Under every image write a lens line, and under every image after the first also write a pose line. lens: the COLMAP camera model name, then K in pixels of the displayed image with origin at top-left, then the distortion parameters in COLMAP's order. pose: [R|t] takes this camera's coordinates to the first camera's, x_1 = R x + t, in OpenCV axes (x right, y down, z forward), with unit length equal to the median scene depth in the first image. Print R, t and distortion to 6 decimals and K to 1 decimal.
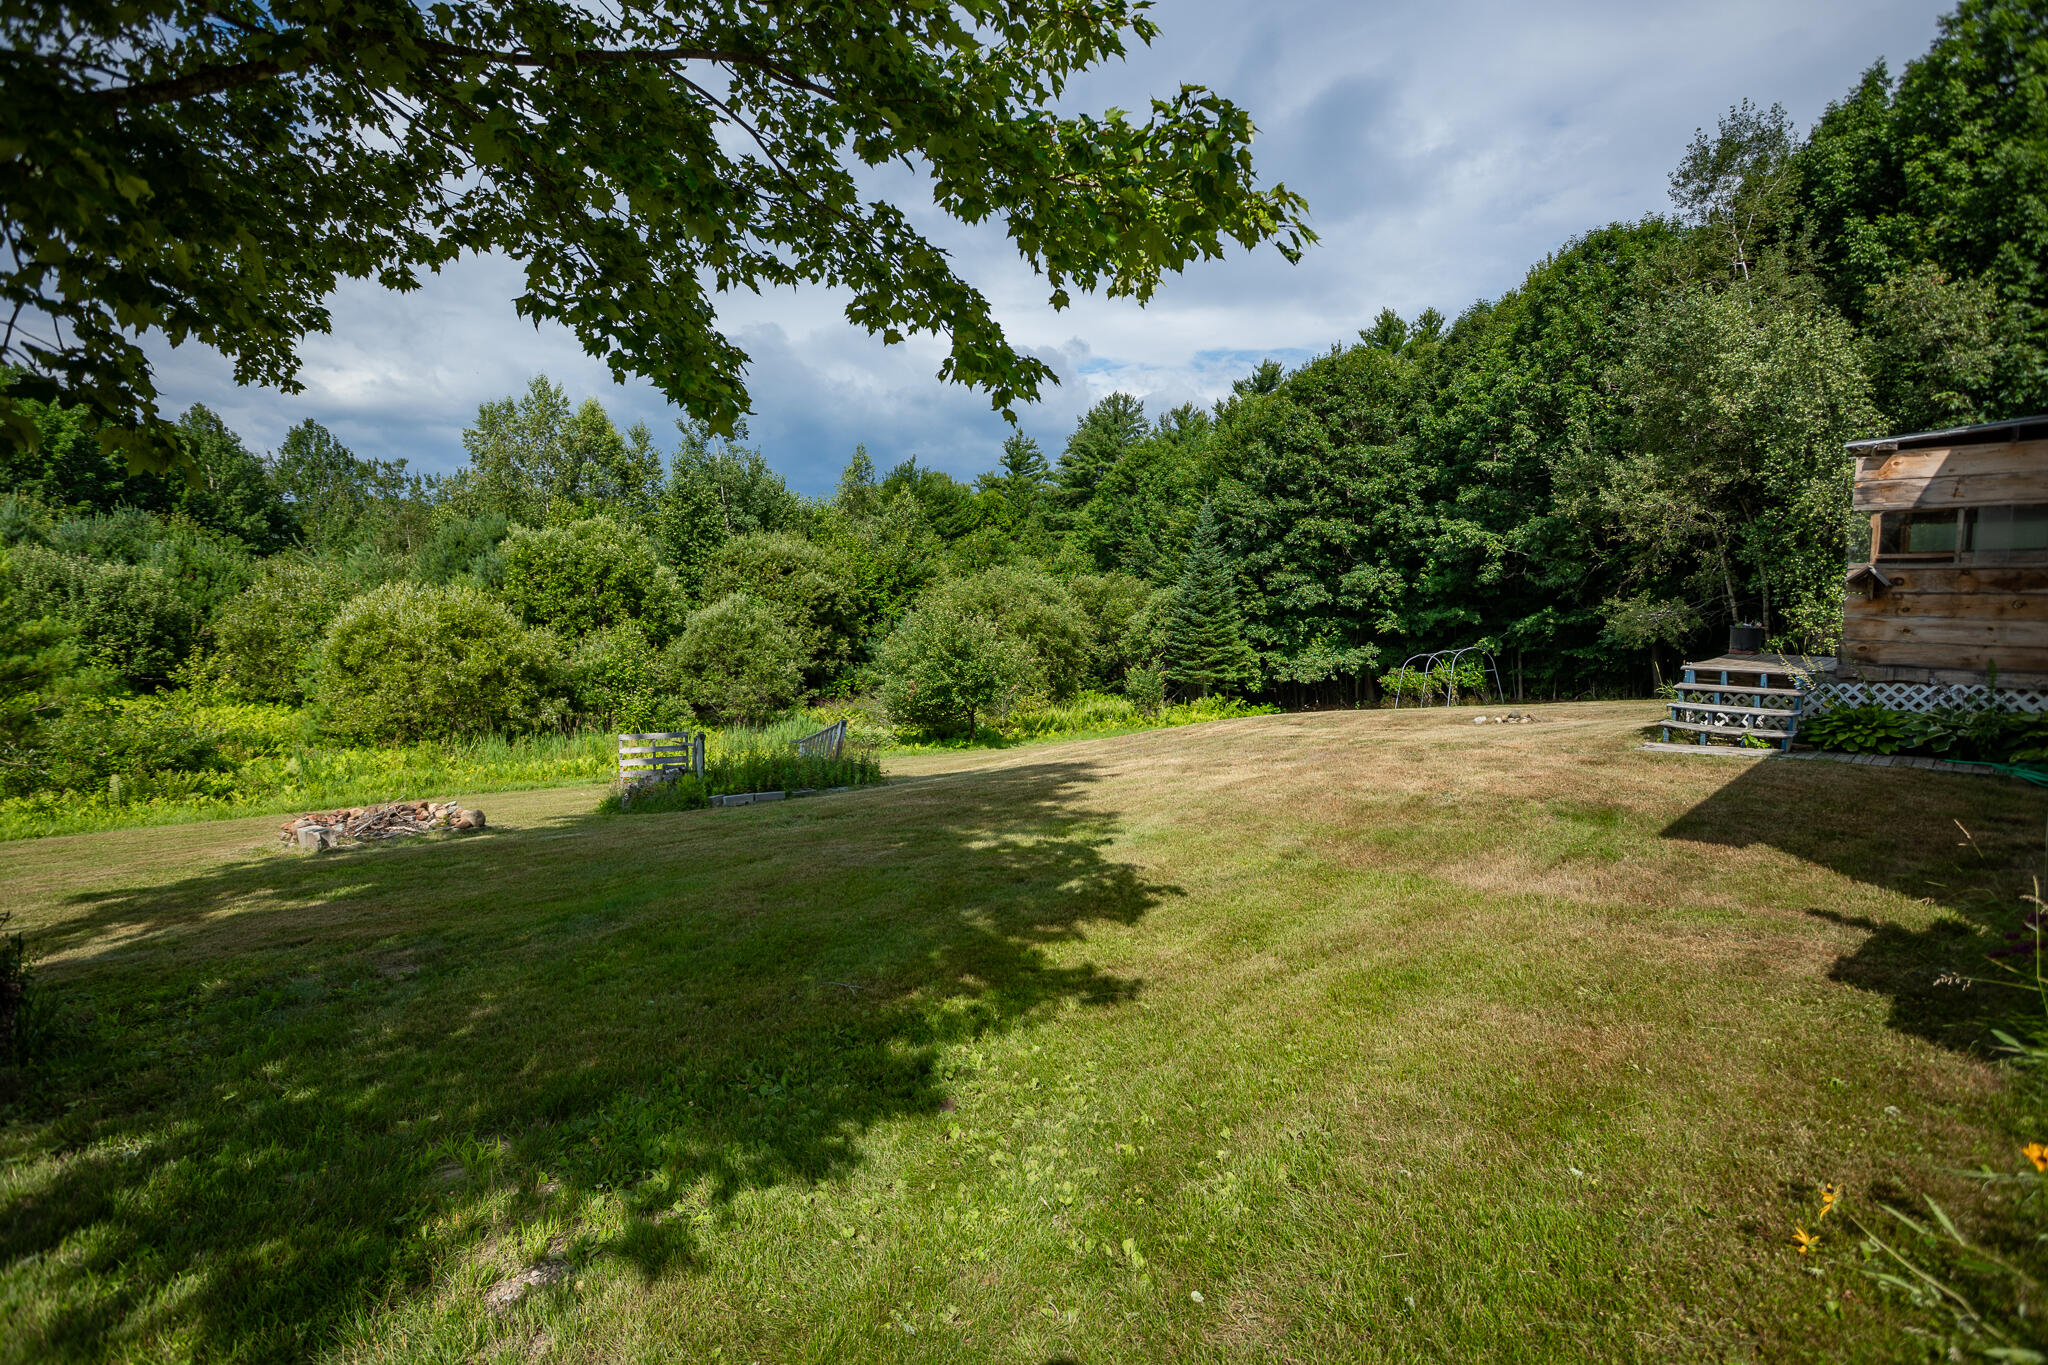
lens RADIAL K [[1002.0, 0, 1022.8], [0, 1002.0, 698.6], [0, 0, 1]] dist [-0.097648, 0.054369]
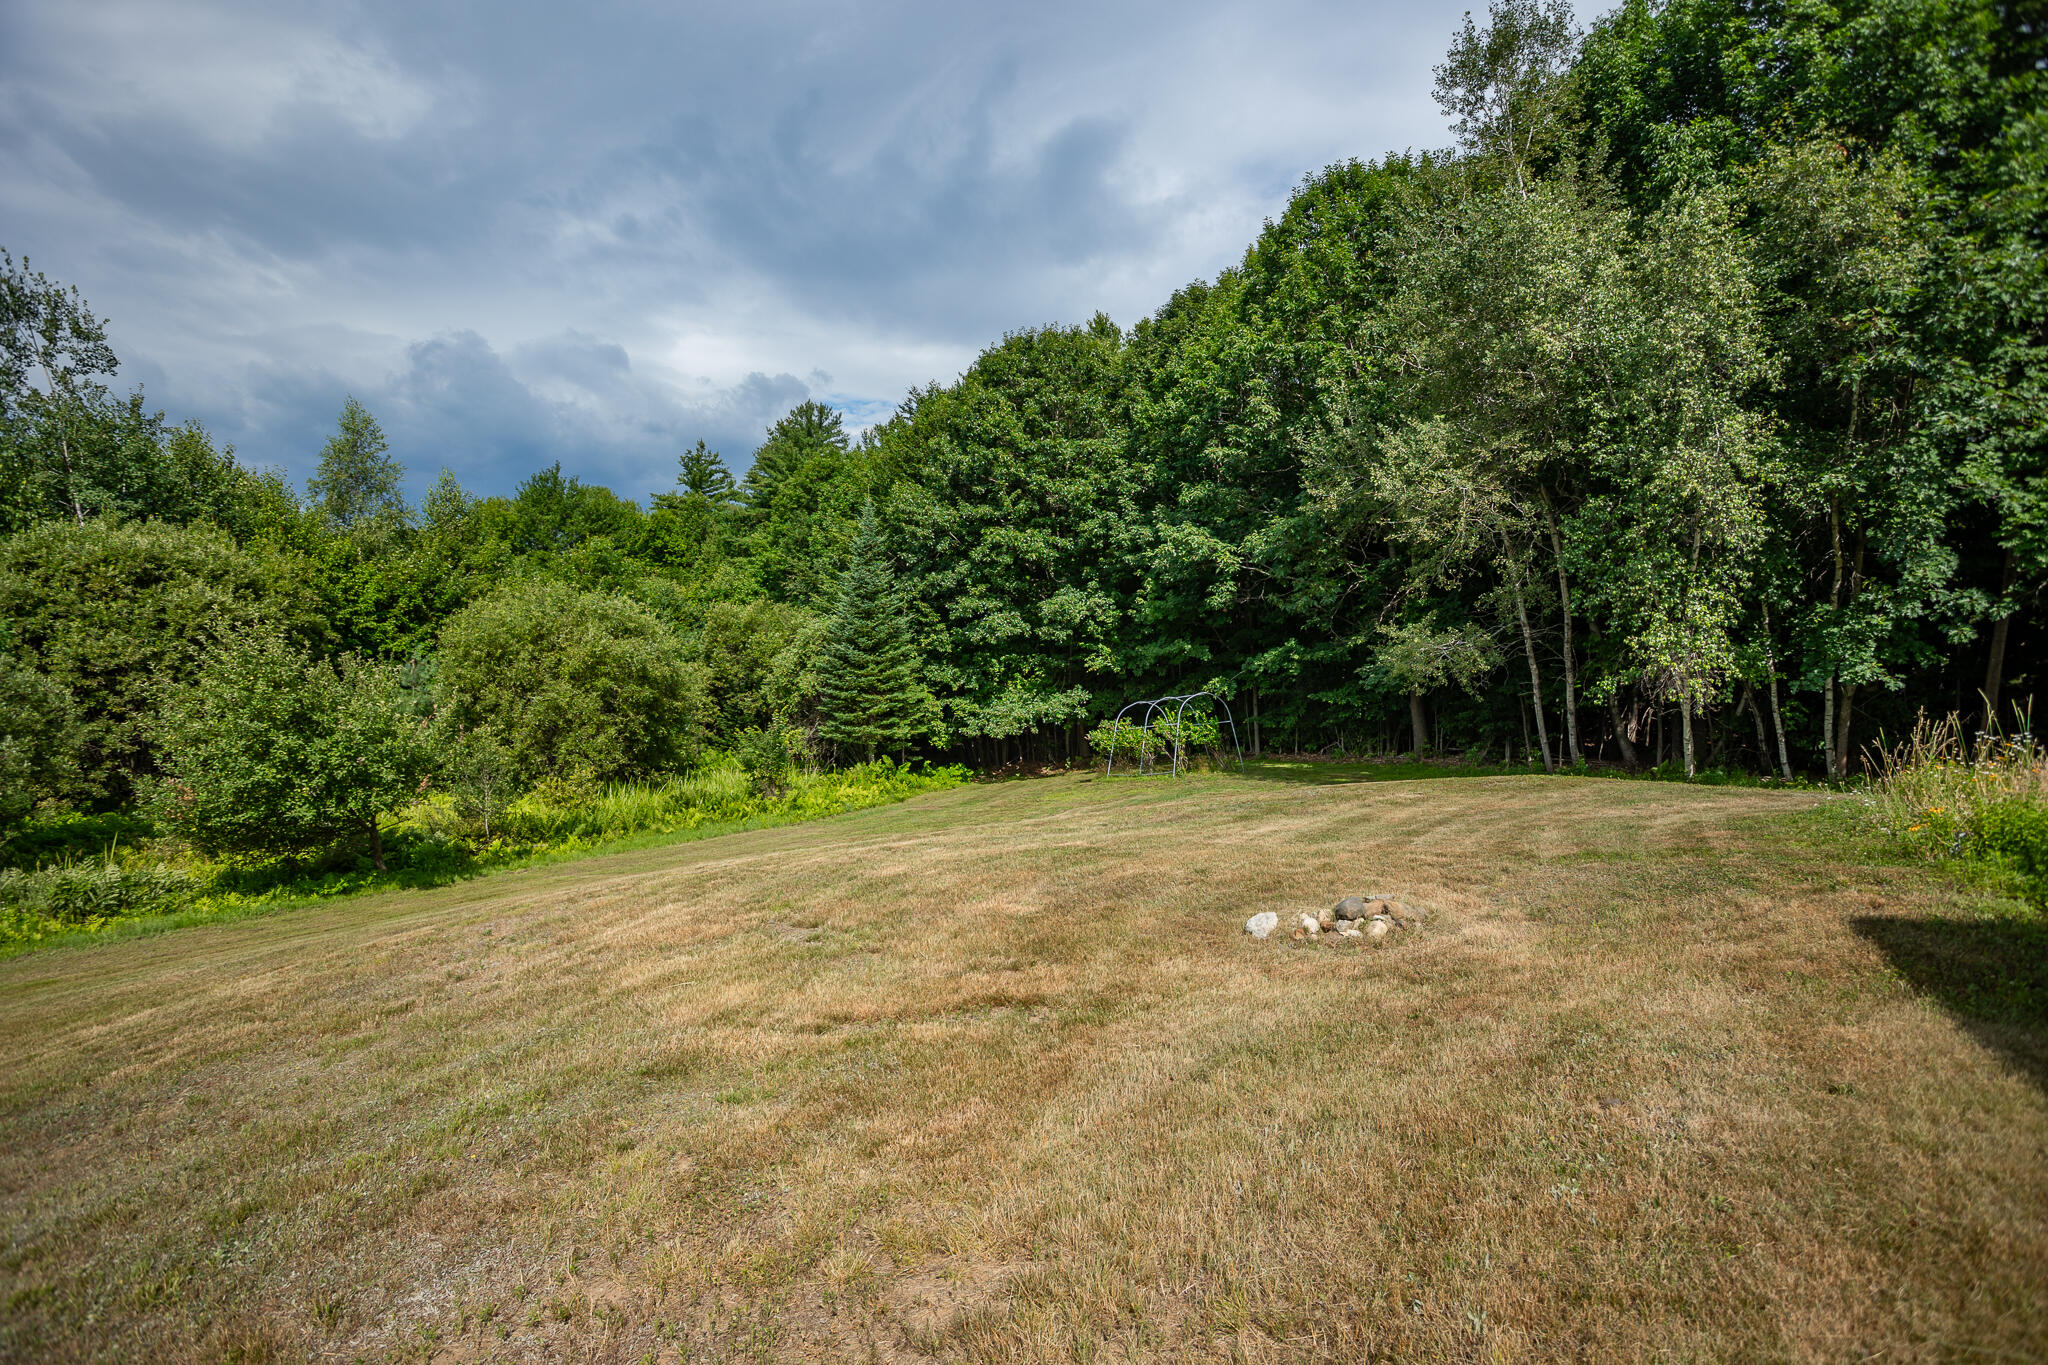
lens RADIAL K [[1002.0, 0, 1022.8], [0, 1002.0, 698.6], [0, 0, 1]] dist [-0.097648, 0.054369]
pose [[0.966833, -0.013217, 0.255066, 0.108181], [0.023333, 0.999055, -0.036678, -0.018867], [-0.254340, 0.041413, 0.966228, 0.249902]]
